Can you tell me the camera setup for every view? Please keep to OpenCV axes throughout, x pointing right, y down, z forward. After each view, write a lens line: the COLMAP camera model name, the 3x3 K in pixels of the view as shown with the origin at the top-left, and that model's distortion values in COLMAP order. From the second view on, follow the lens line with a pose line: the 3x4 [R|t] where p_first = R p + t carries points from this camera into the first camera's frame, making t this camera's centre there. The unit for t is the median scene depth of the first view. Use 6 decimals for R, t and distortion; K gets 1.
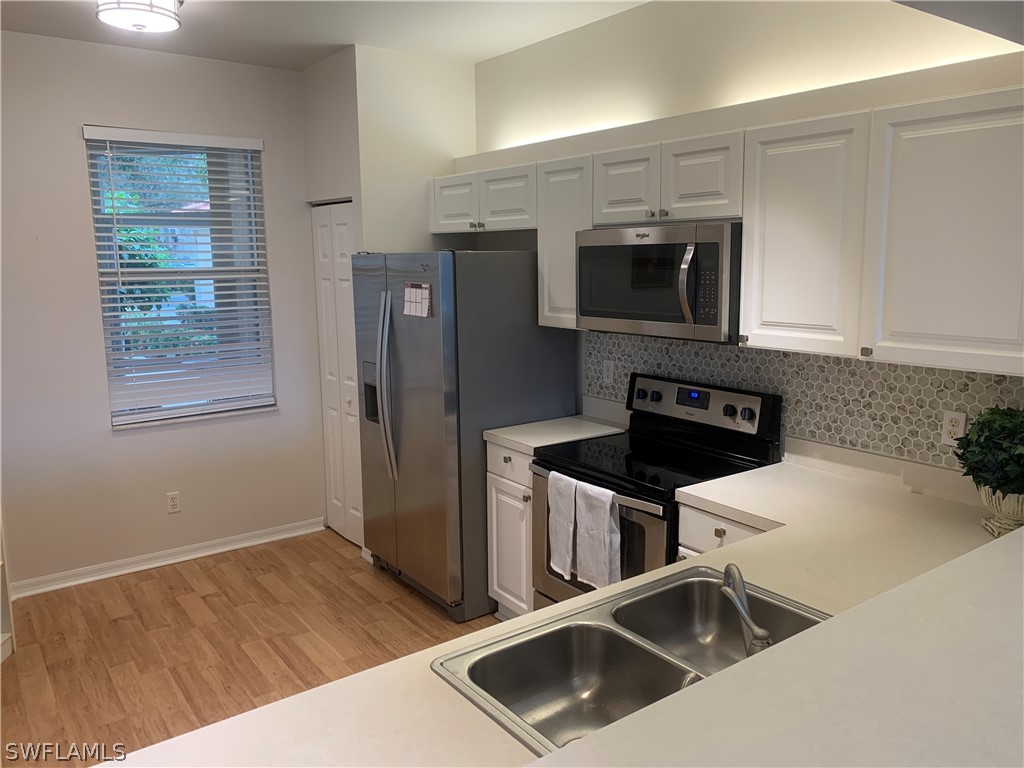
lens RADIAL K [[788.5, 0, 514.1], [0, 788.5, 378.6], [0, 0, 1]] dist [0.086480, -0.106737]
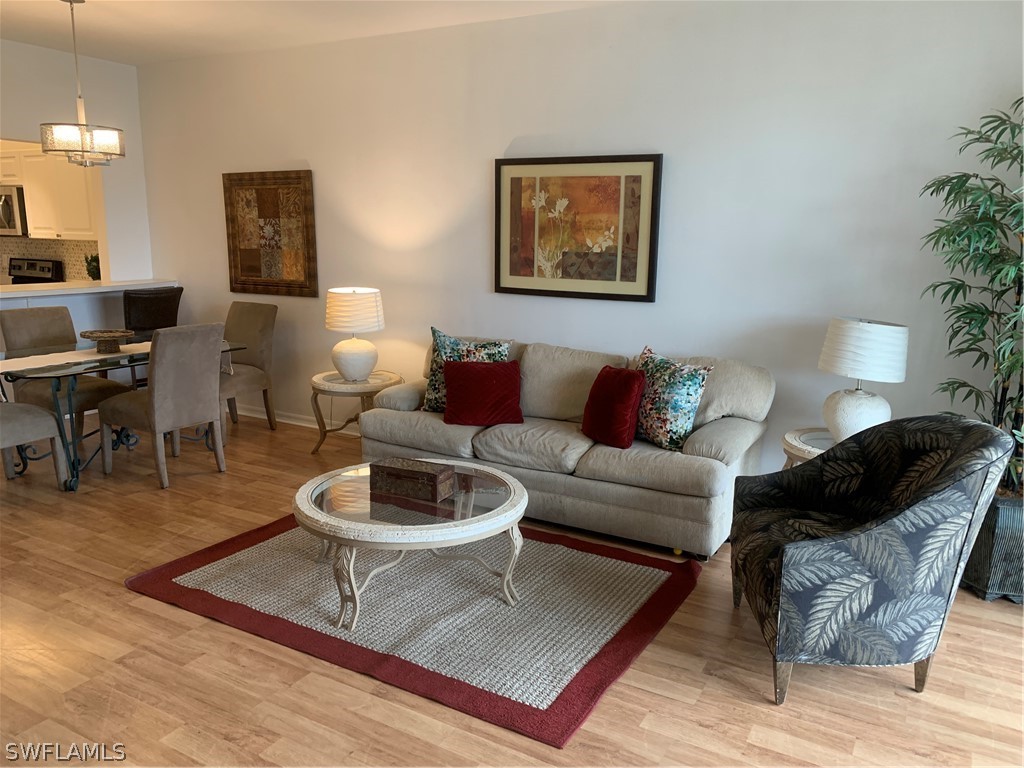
lens RADIAL K [[788.5, 0, 514.1], [0, 788.5, 378.6], [0, 0, 1]] dist [0.086480, -0.106737]
pose [[0.918857, -0.056196, 0.390570, 0.631307], [0.043058, 0.998176, 0.042321, 0.334362], [-0.392235, -0.022070, 0.919600, -1.782295]]
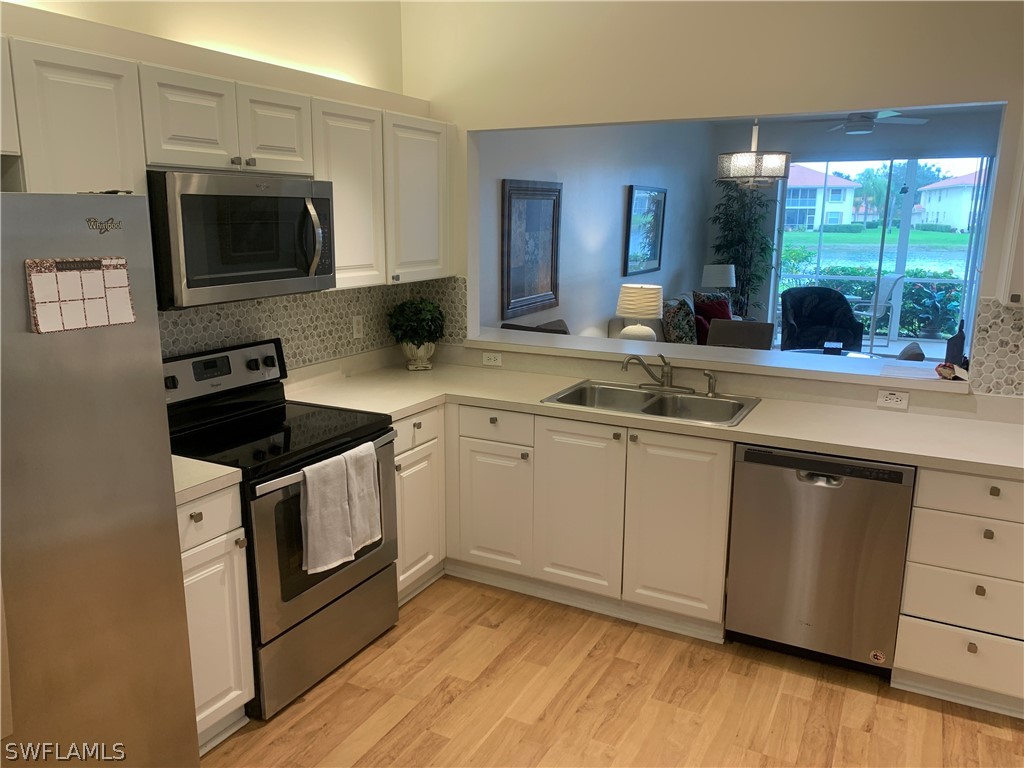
lens RADIAL K [[784.7, 0, 508.3], [0, 784.7, 387.7], [0, 0, 1]] dist [0.030148, -0.004212]
pose [[-0.434874, -0.187012, 0.880858, -0.803335], [0.138330, 0.952713, 0.270560, -0.167927], [-0.889803, 0.239509, -0.388441, 1.164498]]
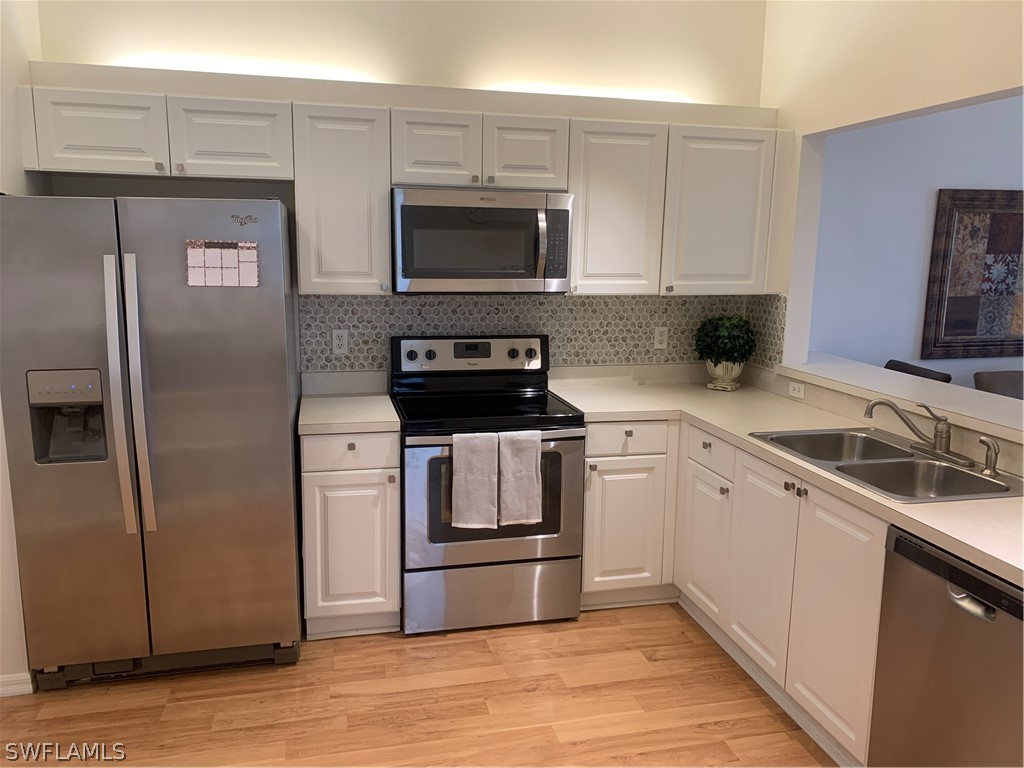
lens RADIAL K [[787.2, 0, 511.8], [0, 787.2, 385.1], [0, 0, 1]] dist [0.088206, -0.115304]
pose [[0.388000, -0.146415, 0.909955, -0.850655], [0.125514, 0.986497, 0.105212, -0.039572], [-0.913073, 0.073389, 0.401138, 0.558605]]
